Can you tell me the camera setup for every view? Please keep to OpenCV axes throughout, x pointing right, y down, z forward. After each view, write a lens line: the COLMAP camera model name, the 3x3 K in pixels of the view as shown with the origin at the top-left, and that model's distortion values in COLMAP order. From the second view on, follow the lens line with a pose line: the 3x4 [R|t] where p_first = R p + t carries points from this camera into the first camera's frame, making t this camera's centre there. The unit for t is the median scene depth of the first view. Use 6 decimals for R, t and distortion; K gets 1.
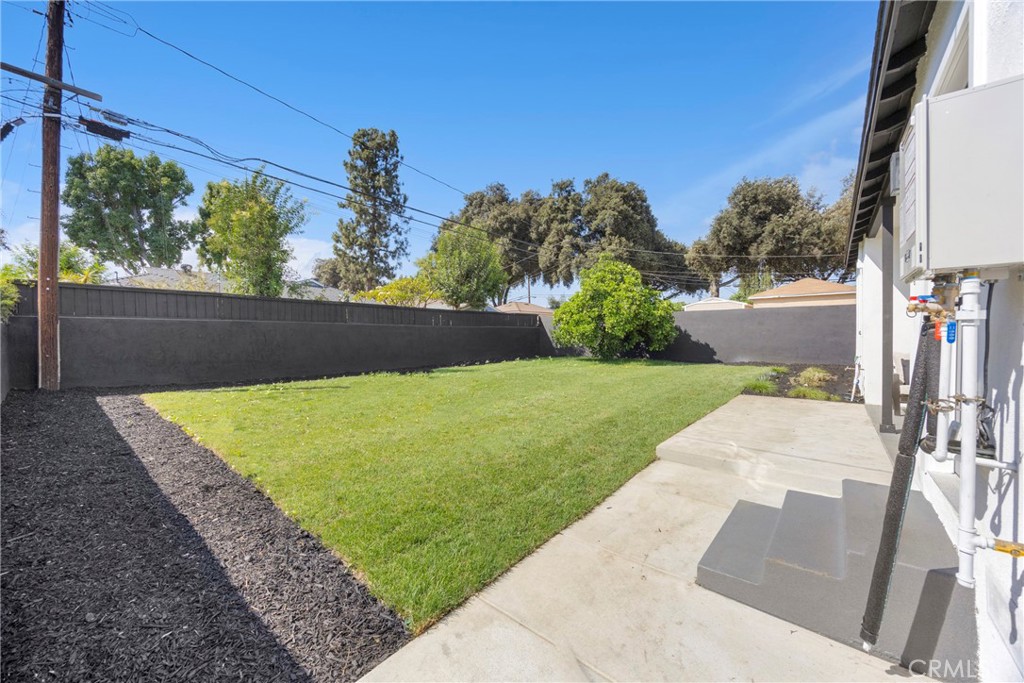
lens RADIAL K [[387.6, 0, 510.7], [0, 387.6, 338.1], [0, 0, 1]] dist [0.001900, 0.000050]
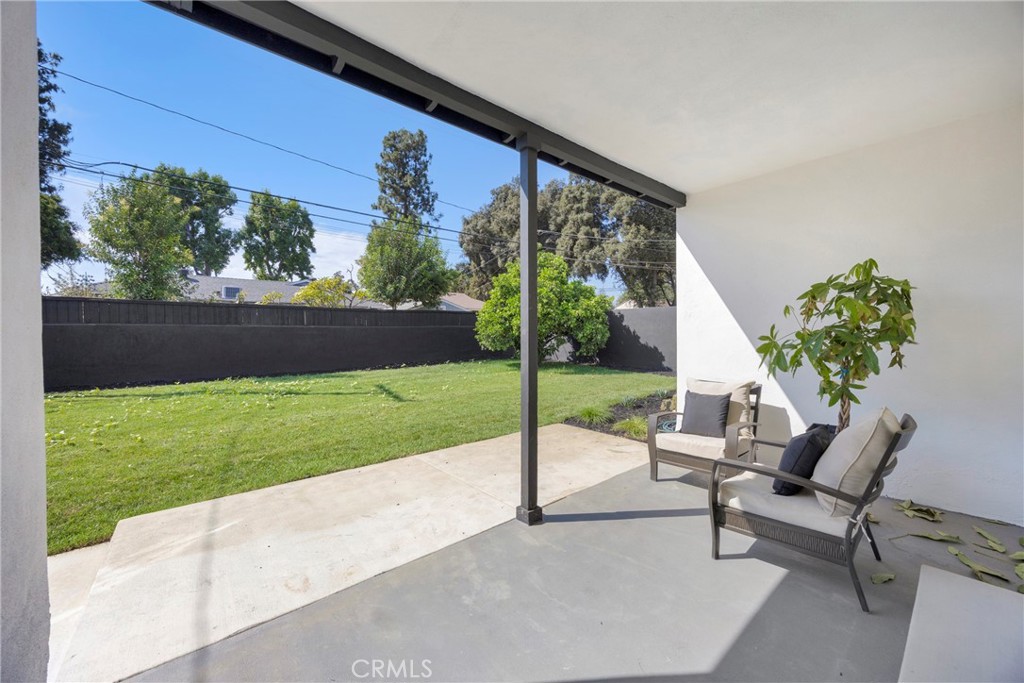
lens RADIAL K [[388.2, 0, 507.5], [0, 388.2, 336.7], [0, 0, 1]] dist [-0.000622, -0.000053]
pose [[0.985680, 0.002565, -0.168608, 0.118737], [-0.001110, 0.999961, 0.008722, -0.005486], [0.168623, -0.008410, 0.985645, 0.042351]]
